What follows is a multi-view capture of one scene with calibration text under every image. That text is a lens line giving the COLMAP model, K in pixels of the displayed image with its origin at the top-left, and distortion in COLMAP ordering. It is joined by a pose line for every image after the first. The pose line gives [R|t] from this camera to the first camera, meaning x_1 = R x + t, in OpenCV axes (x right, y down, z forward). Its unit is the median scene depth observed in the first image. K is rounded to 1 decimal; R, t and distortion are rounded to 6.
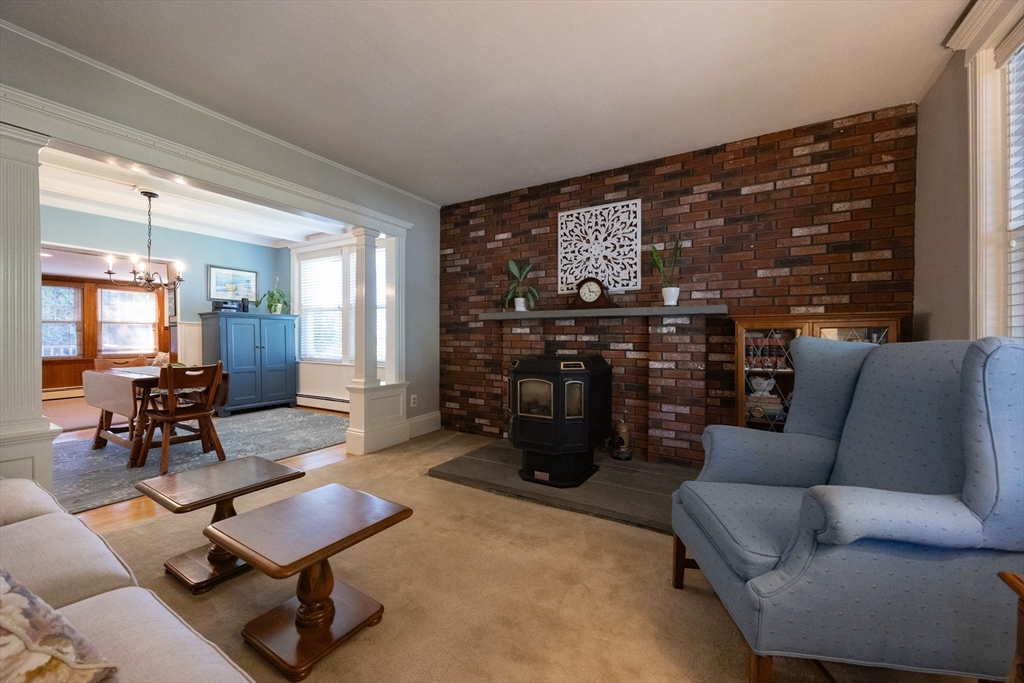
lens RADIAL K [[391.6, 0, 515.6], [0, 391.6, 339.5], [0, 0, 1]] dist [-0.009667, 0.002252]
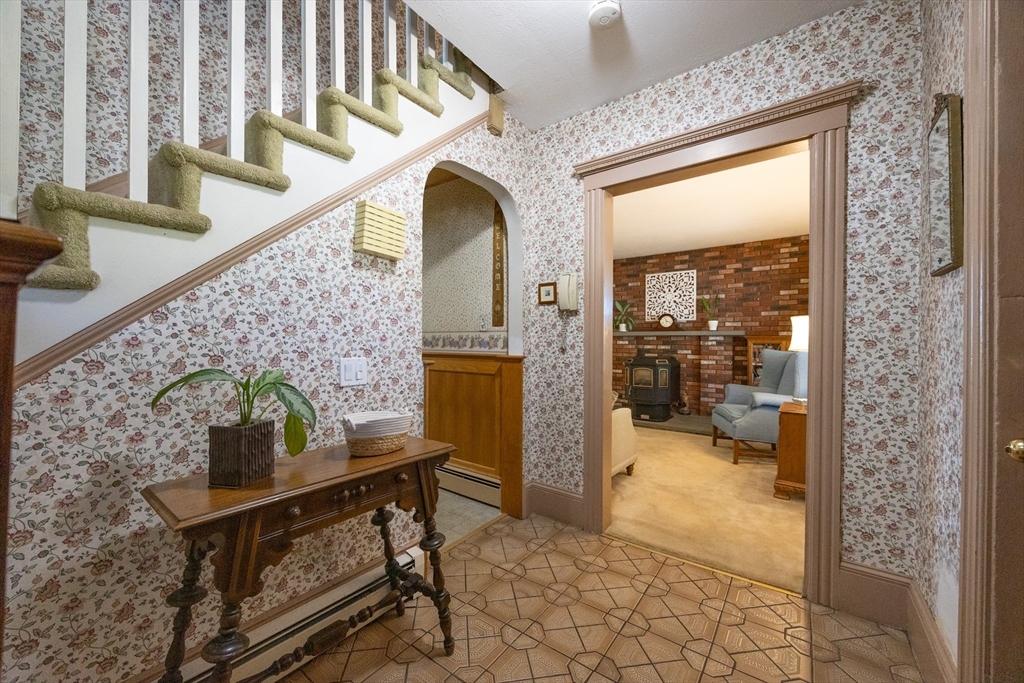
lens RADIAL K [[391.6, 0, 514.2], [0, 391.6, 343.5], [0, 0, 1]] dist [-0.009667, 0.002252]
pose [[0.994495, 0.000305, -0.104786, -0.334568], [-0.000010, 0.999996, 0.002824, -0.027807], [0.104786, -0.002808, 0.994491, -0.906360]]
